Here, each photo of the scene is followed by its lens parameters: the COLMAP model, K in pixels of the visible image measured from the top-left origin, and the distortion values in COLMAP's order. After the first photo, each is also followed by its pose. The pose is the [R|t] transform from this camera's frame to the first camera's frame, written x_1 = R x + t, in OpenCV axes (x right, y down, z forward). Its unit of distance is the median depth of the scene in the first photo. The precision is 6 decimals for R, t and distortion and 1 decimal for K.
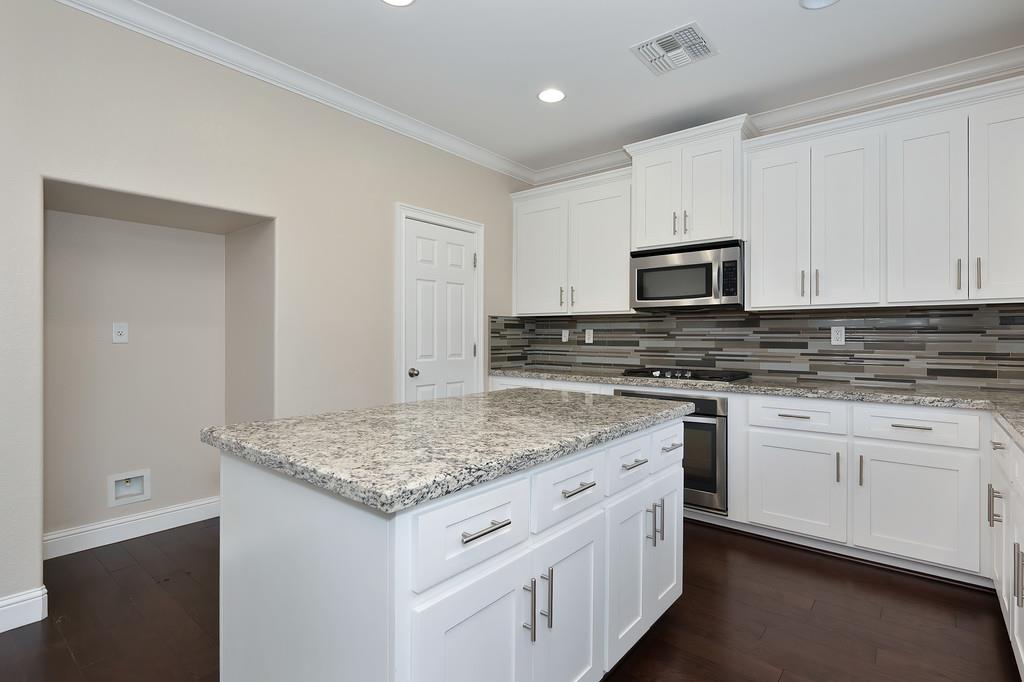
lens RADIAL K [[489.0, 0, 518.3], [0, 489.0, 338.8], [0, 0, 1]] dist [-0.006500, -0.000394]
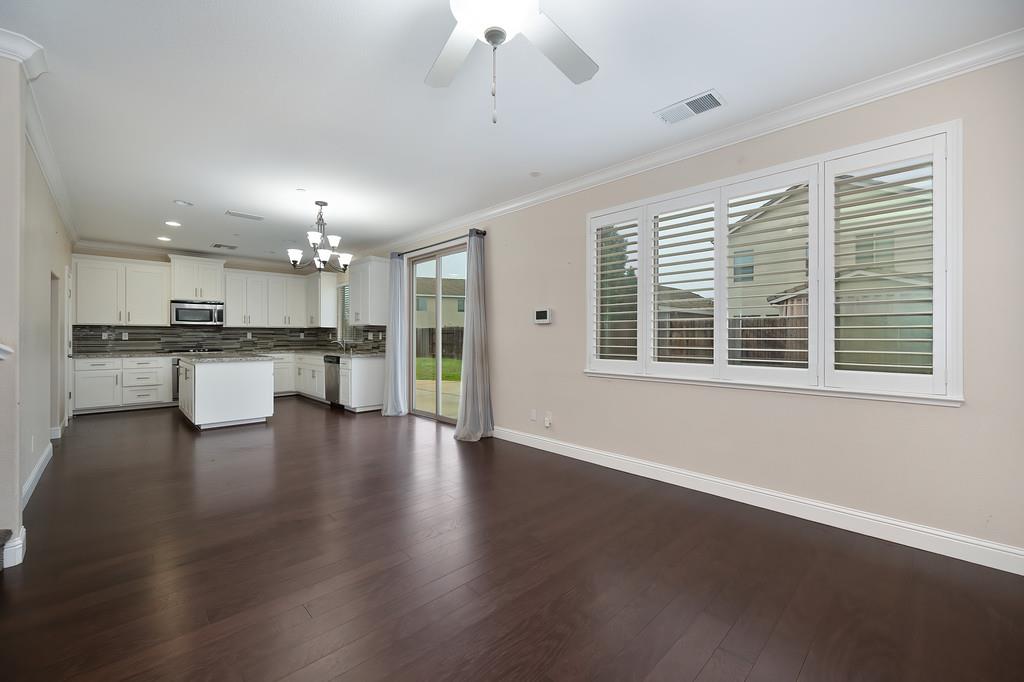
lens RADIAL K [[423.3, 0, 509.0], [0, 423.3, 337.2], [0, 0, 1]] dist [0.009267, 0.000089]
pose [[0.120974, -0.004080, 0.992647, -1.683376], [0.008150, 0.999962, 0.003117, 0.007470], [-0.992622, 0.007713, 0.121003, -0.896932]]
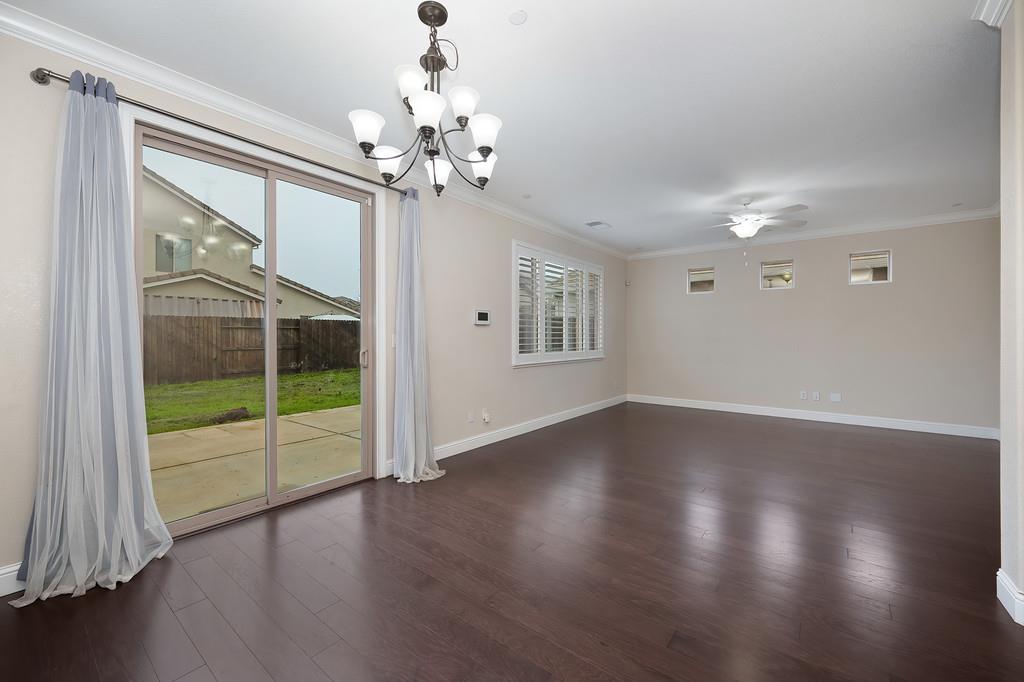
lens RADIAL K [[412.2, 0, 508.1], [0, 412.2, 336.8], [0, 0, 1]] dist [0.000452, 0.000190]
pose [[-0.999960, -0.006955, -0.005698, -0.459834], [-0.007009, 0.999930, 0.009487, -0.003638], [0.005632, 0.009527, -0.999939, 0.463971]]
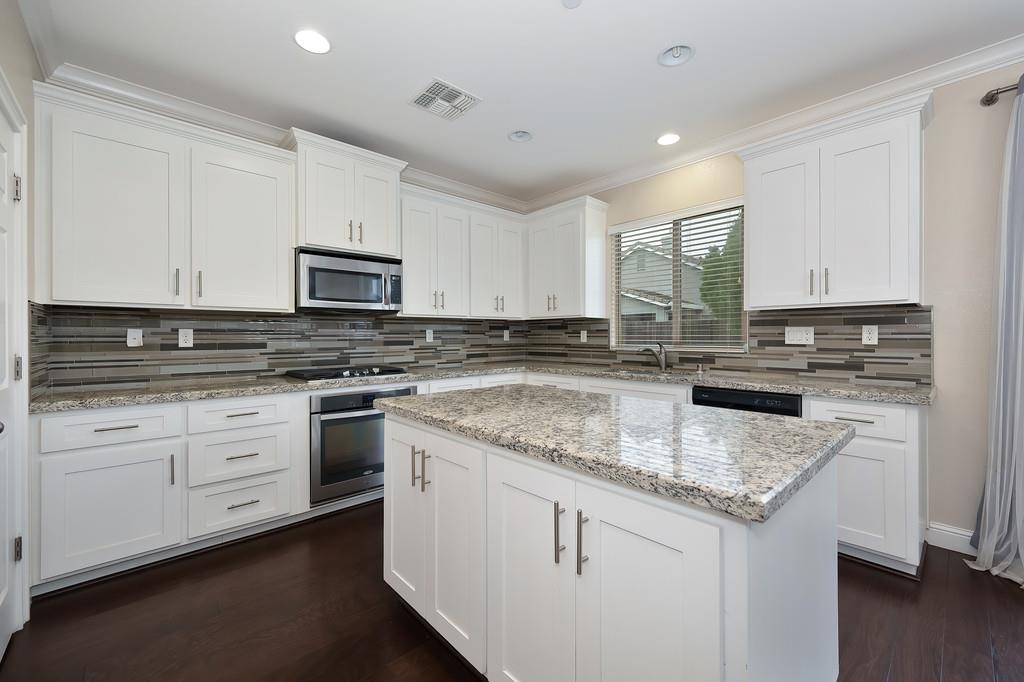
lens RADIAL K [[412.2, 0, 519.5], [0, 412.2, 338.1], [0, 0, 1]] dist [0.000452, 0.000190]
pose [[0.118315, -0.007050, 0.992951, -0.520895], [0.012134, 0.999910, 0.005654, -0.003095], [-0.992902, 0.011379, 0.118390, 0.521911]]
